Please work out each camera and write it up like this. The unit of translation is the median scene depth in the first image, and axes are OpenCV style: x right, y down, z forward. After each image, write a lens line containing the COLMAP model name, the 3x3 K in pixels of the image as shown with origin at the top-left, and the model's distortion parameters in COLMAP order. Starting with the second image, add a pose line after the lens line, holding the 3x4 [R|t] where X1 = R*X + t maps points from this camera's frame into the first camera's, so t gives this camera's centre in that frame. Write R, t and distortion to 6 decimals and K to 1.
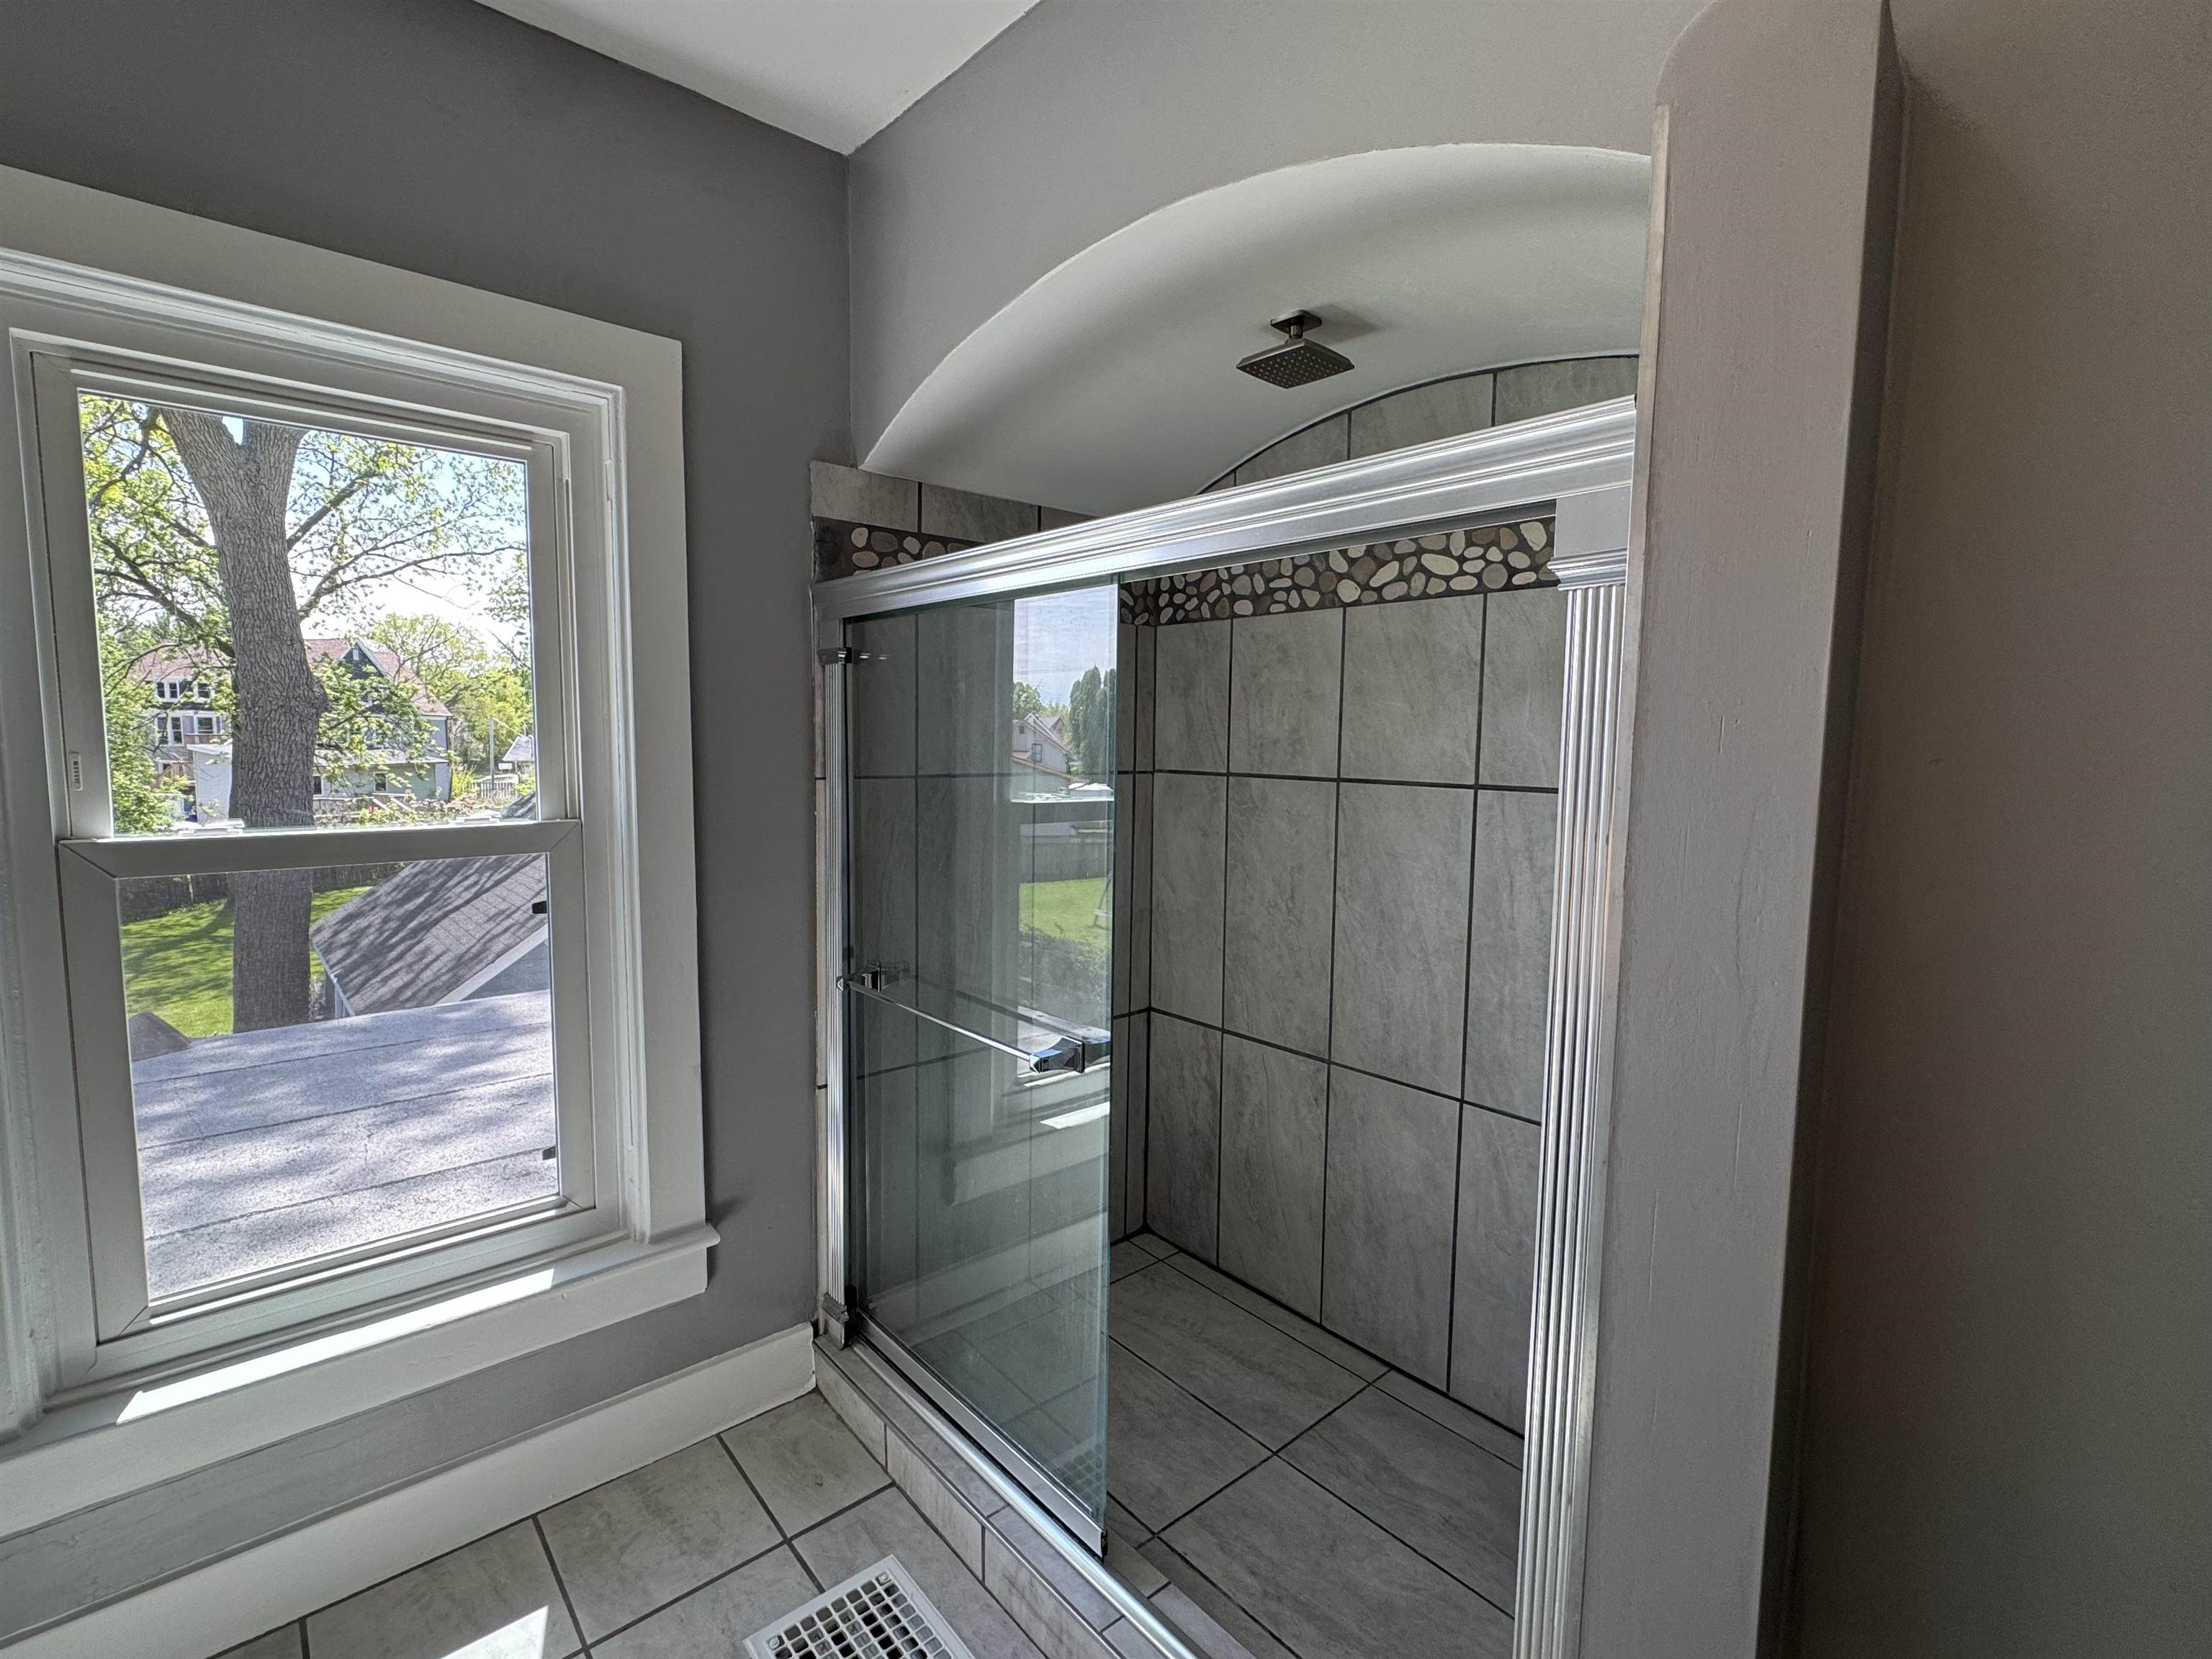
lens RADIAL K [[1019.5, 0, 1106.0], [0, 1019.5, 829.5], [0, 0, 1]] dist [0.002668, 0.000584]
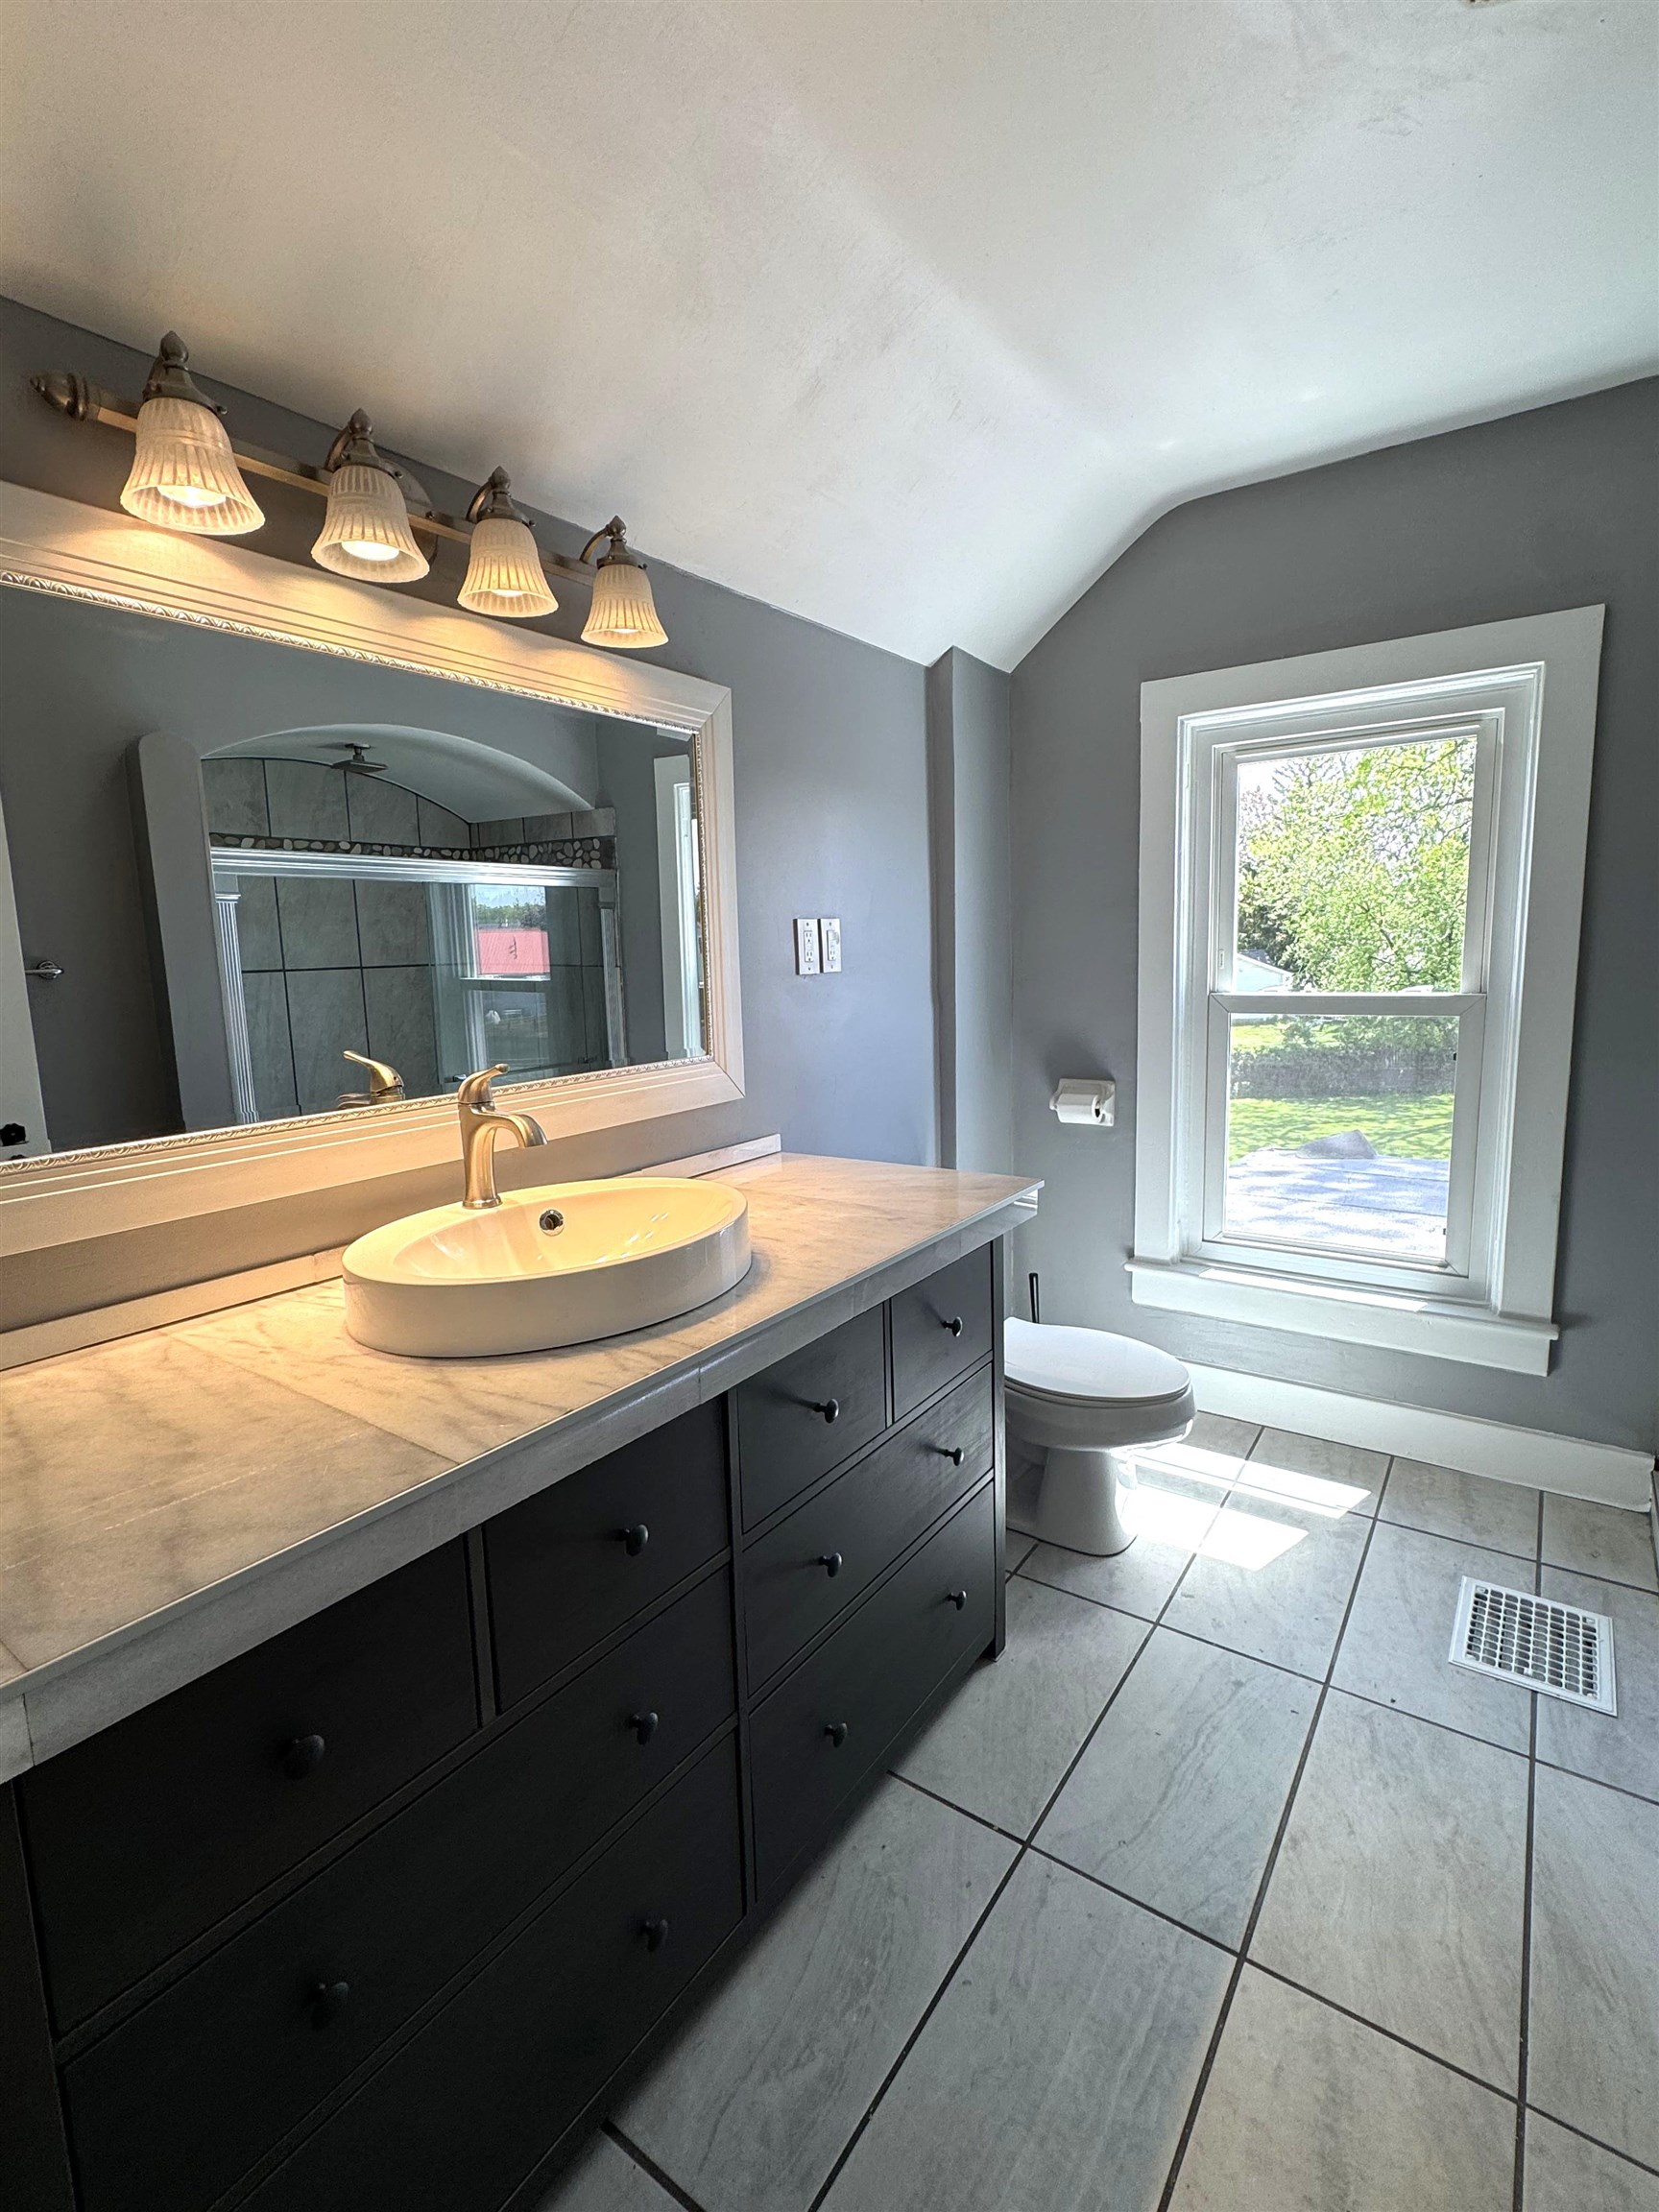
lens RADIAL K [[1019.5, 0, 829.5], [0, 1019.5, 1106.0], [0, 0, 1]] dist [0.002668, 0.000584]
pose [[0.239331, 0.135483, -0.961439, 0.626744], [-0.057138, 0.990466, 0.125350, 0.019671], [0.969255, 0.024935, 0.244791, -0.188467]]
